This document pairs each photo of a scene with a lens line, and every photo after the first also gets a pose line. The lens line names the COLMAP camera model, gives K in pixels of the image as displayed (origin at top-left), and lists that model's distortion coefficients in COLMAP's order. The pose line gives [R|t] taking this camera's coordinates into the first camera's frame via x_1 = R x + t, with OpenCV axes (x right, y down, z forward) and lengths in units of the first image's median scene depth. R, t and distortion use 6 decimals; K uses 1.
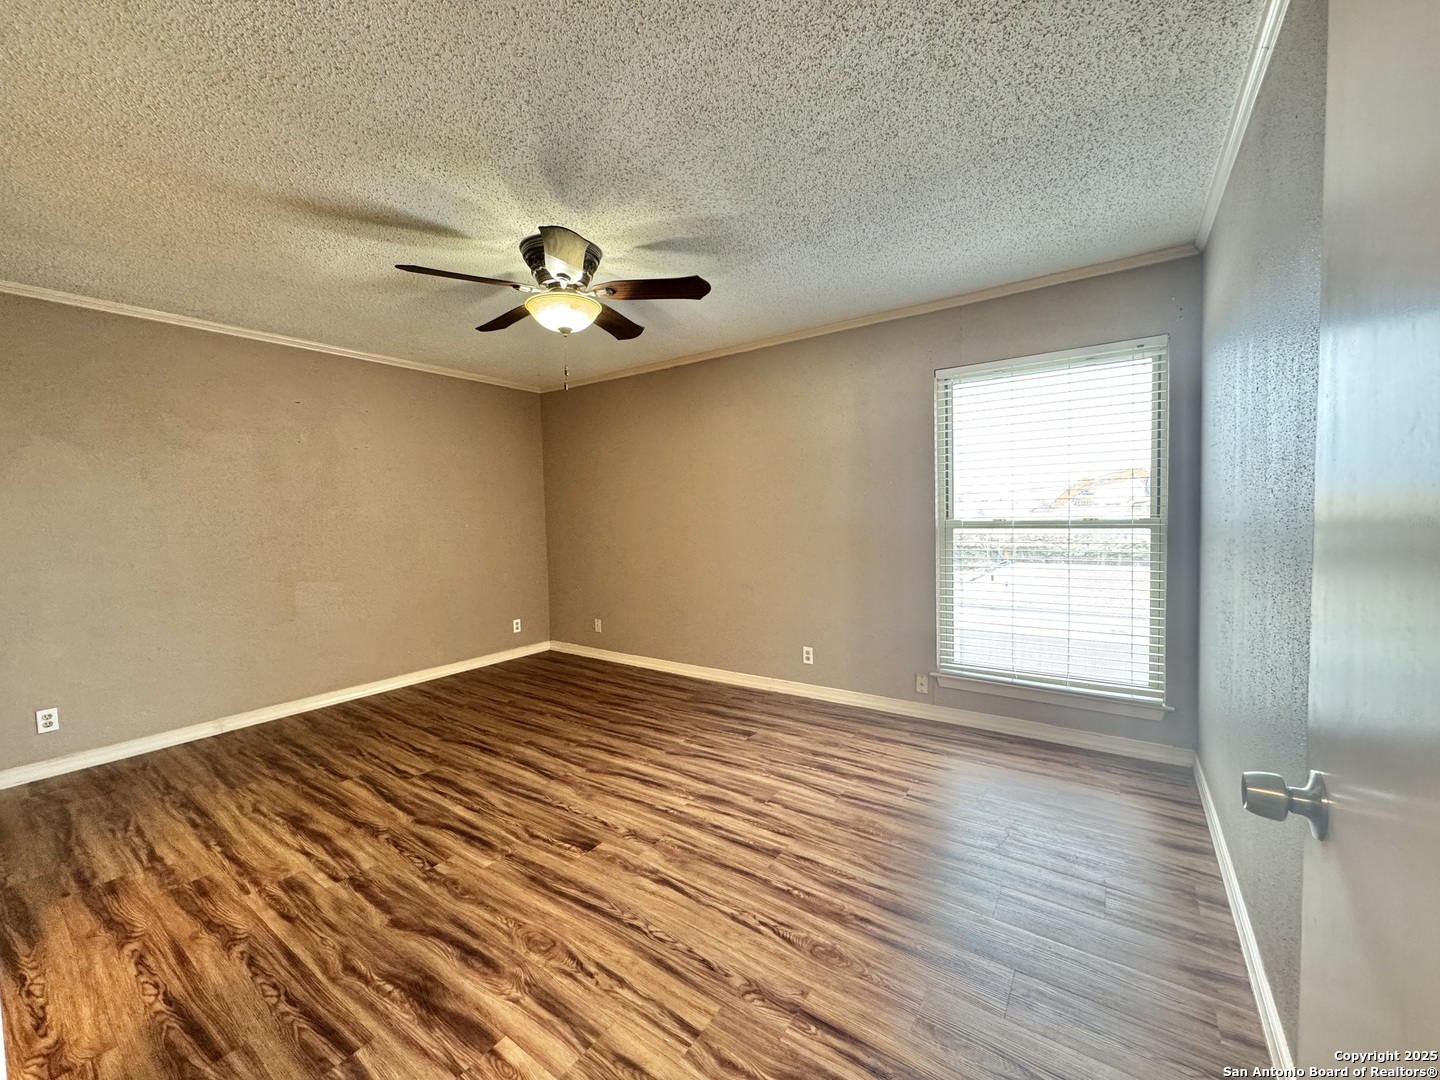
lens RADIAL K [[575.6, 0, 711.0], [0, 575.6, 537.1], [0, 0, 1]] dist [-0.002751, -0.000033]
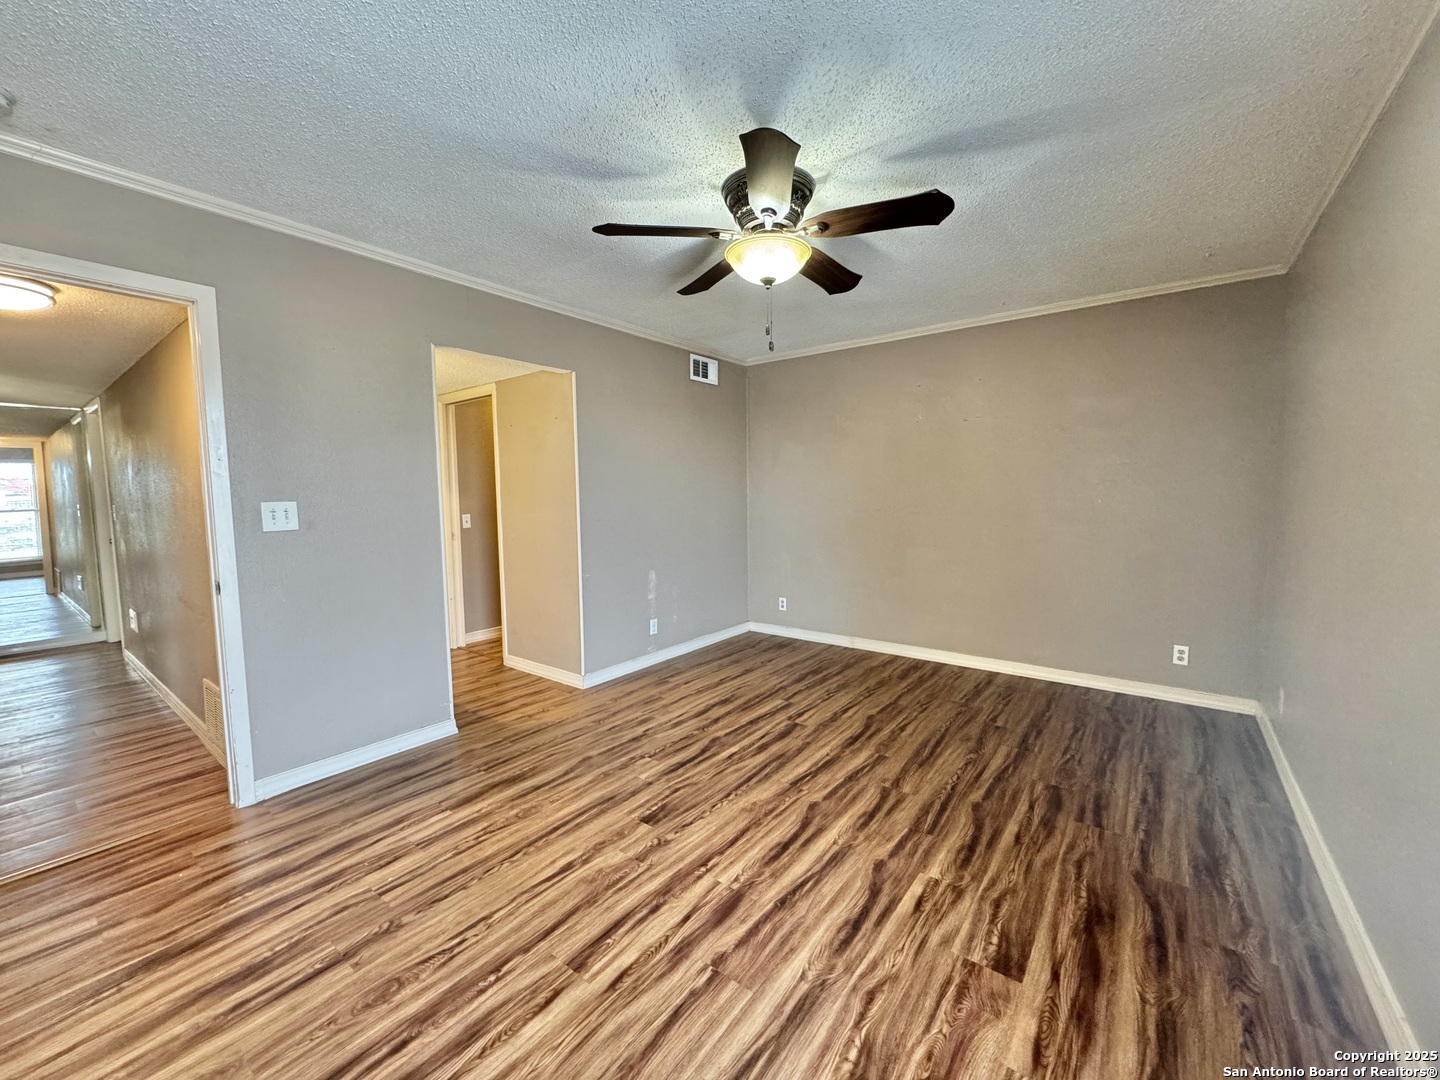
lens RADIAL K [[575.6, 0, 721.4], [0, 575.6, 532.1], [0, 0, 1]] dist [-0.002751, -0.000033]
pose [[-0.036487, 0.093095, -0.994988, 0.663630], [-0.030648, 0.995079, 0.094227, -0.065069], [0.998864, 0.033933, -0.033454, 1.006062]]
